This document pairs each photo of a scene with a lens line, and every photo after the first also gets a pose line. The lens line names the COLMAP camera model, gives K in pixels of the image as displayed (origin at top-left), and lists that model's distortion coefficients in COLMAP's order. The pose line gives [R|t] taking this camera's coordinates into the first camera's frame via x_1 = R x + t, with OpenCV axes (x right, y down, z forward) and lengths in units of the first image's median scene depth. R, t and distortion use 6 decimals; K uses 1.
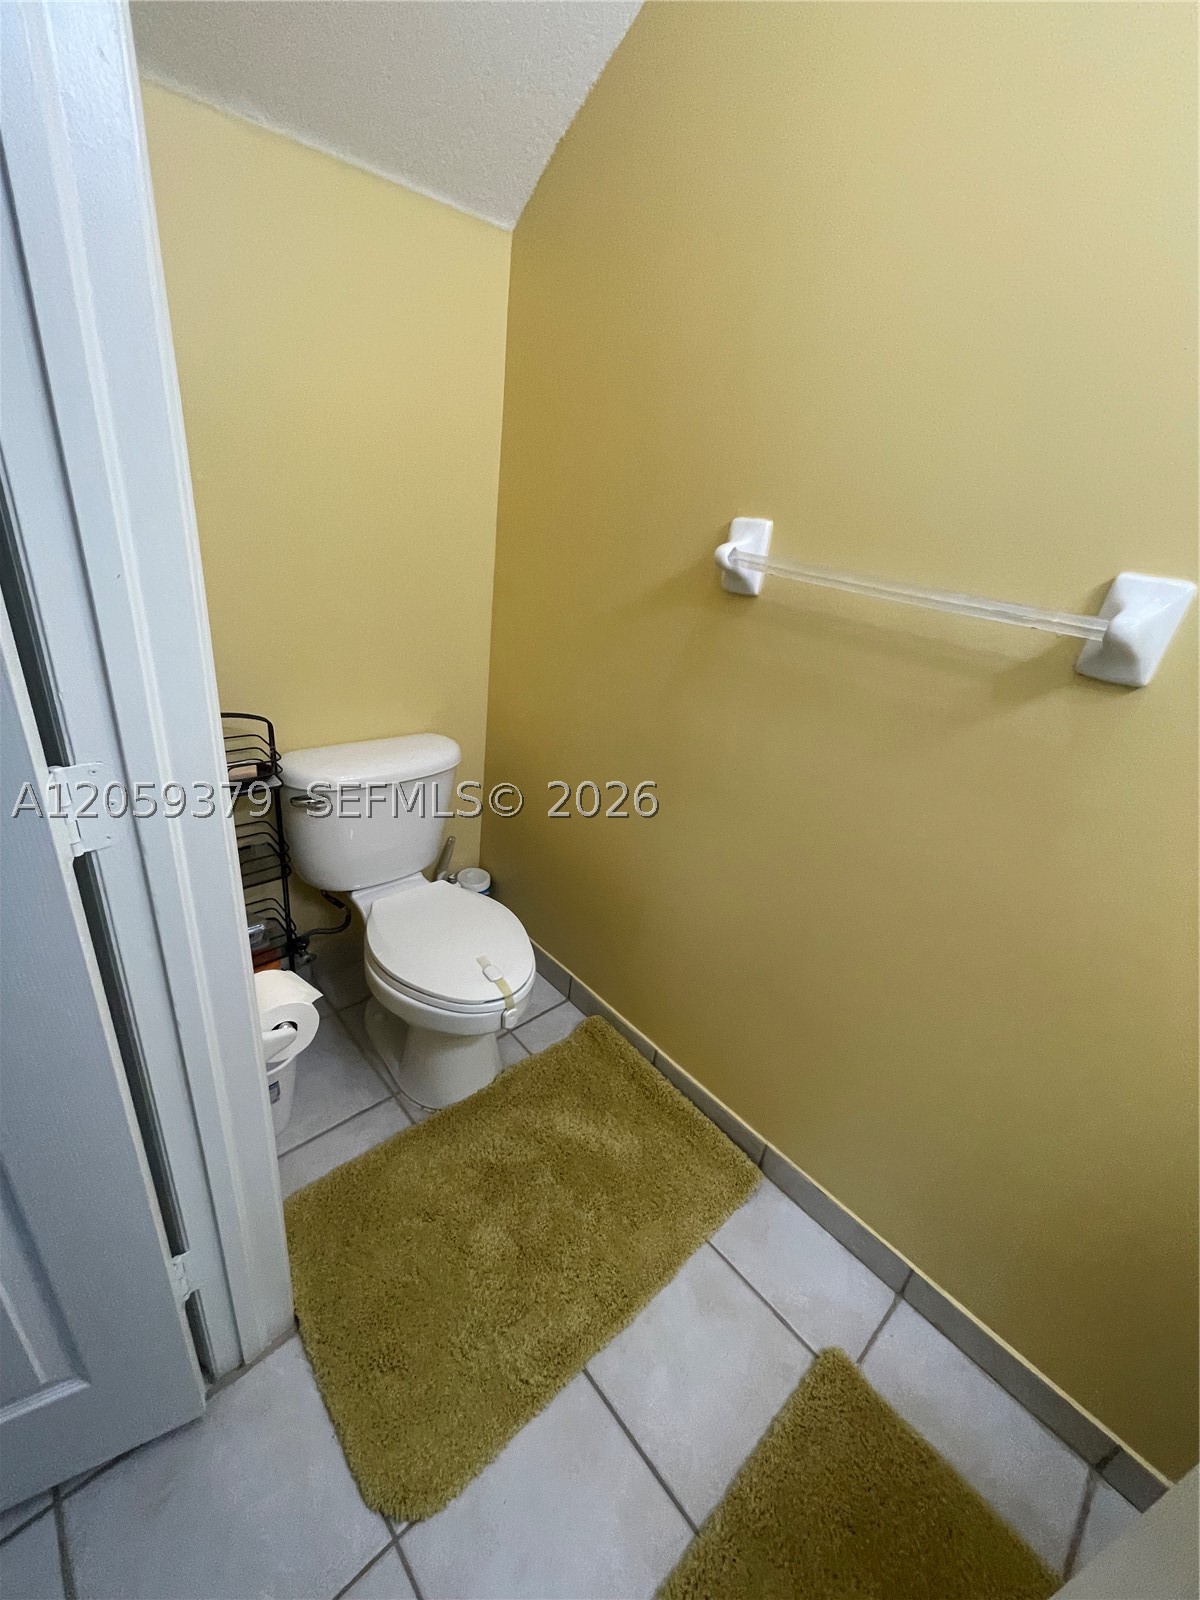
lens RADIAL K [[647.7, 0, 596.1], [0, 647.7, 798.9], [0, 0, 1]] dist [0.001209, 0.000061]
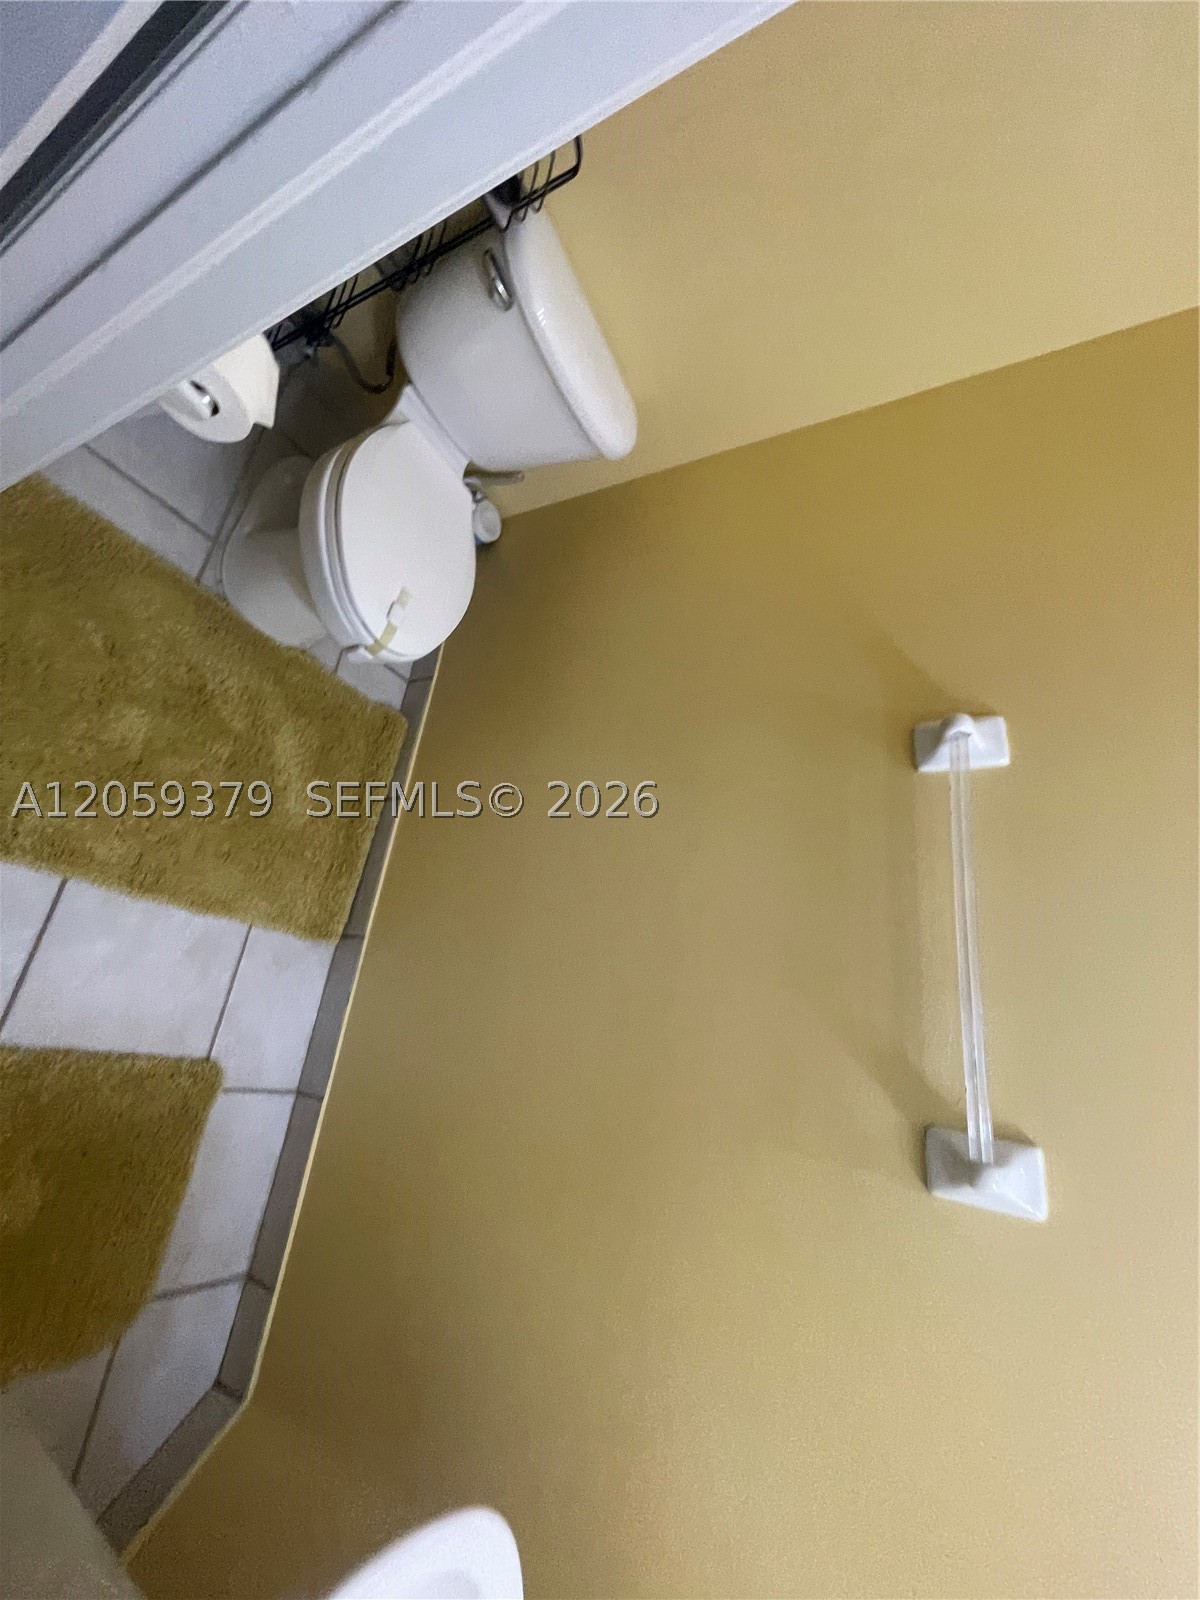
lens RADIAL K [[647.7, 0, 596.1], [0, 647.7, 798.9], [0, 0, 1]] dist [0.001209, 0.000061]
pose [[0.350957, 0.888033, 0.297029, -0.114751], [-0.936115, 0.325021, 0.134353, -0.010577], [0.022769, -0.325206, 0.945369, 0.138099]]
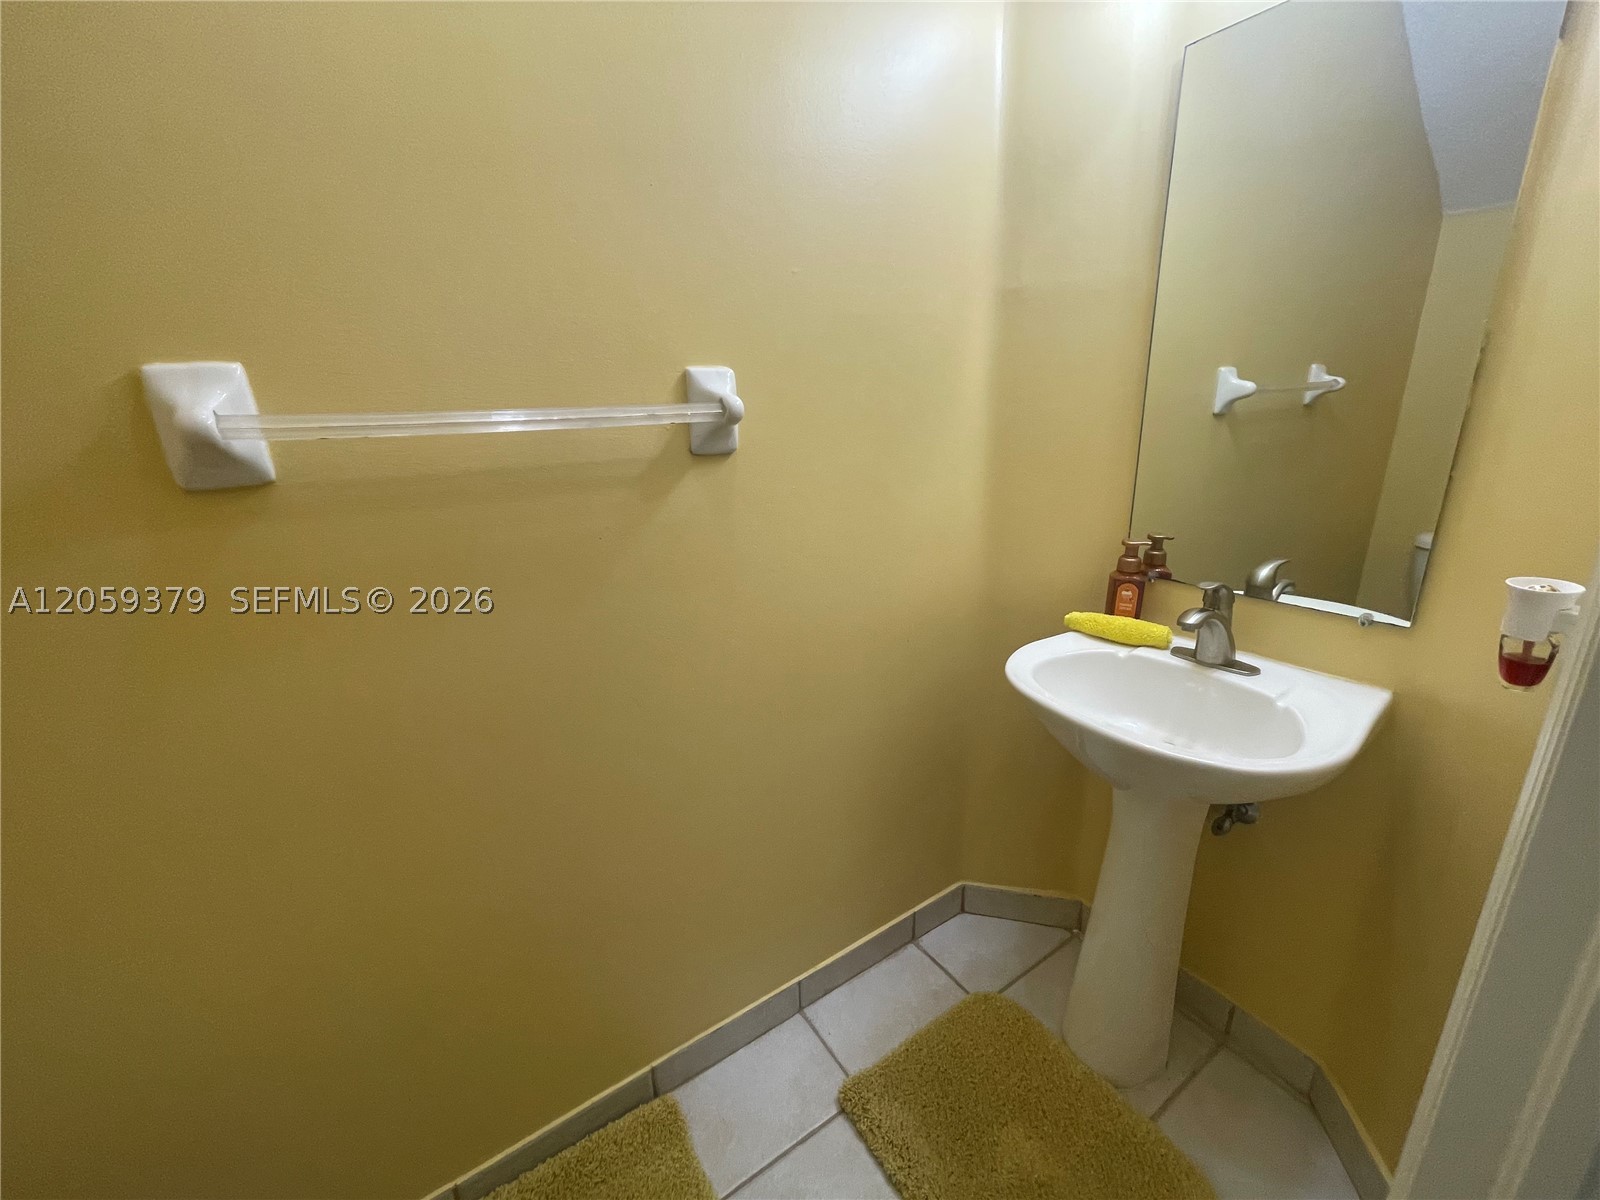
lens RADIAL K [[657.5, 0, 796.3], [0, 657.5, 607.7], [0, 0, 1]] dist [0.001139, 0.000174]
pose [[0.149780, -0.405221, 0.901866, -0.271741], [0.468800, 0.832209, 0.296065, -0.151475], [-0.870513, 0.378450, 0.314616, 0.378421]]
